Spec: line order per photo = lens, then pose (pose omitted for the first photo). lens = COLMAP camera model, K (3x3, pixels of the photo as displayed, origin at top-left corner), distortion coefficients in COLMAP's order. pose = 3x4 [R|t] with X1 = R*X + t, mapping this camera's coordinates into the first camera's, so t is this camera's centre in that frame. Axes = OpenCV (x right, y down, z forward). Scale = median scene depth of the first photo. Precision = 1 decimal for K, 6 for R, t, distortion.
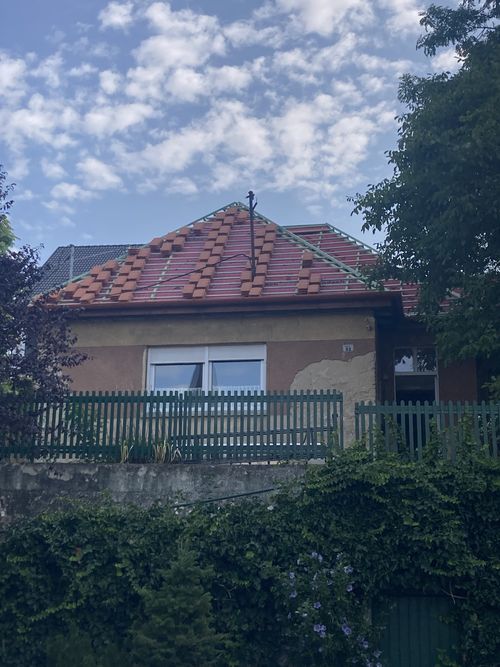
lens RADIAL K [[1034.9, 0, 251.1], [0, 1034.9, 332.3], [0, 0, 1]] dist [0.011039, 0.000000]
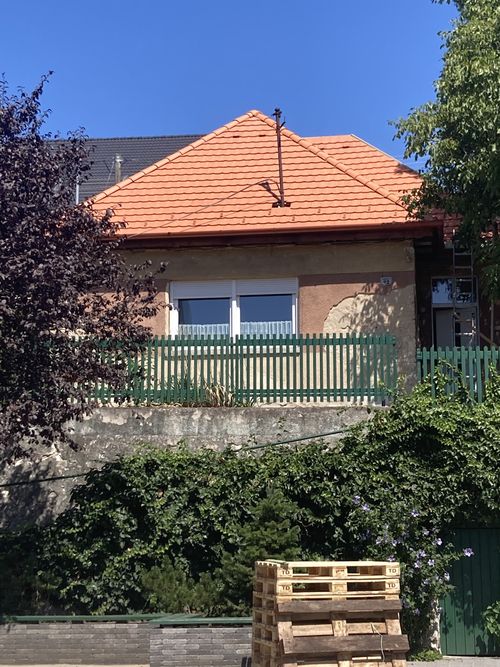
lens RADIAL K [[1291.6, 0, 249.1], [0, 1291.6, 334.4], [0, 0, 1]] dist [0.041967, 0.000000]
pose [[0.999675, -0.007985, 0.024197, -0.084497], [0.006048, 0.996848, 0.079110, -0.042218], [-0.024752, -0.078938, 0.996572, -0.242343]]
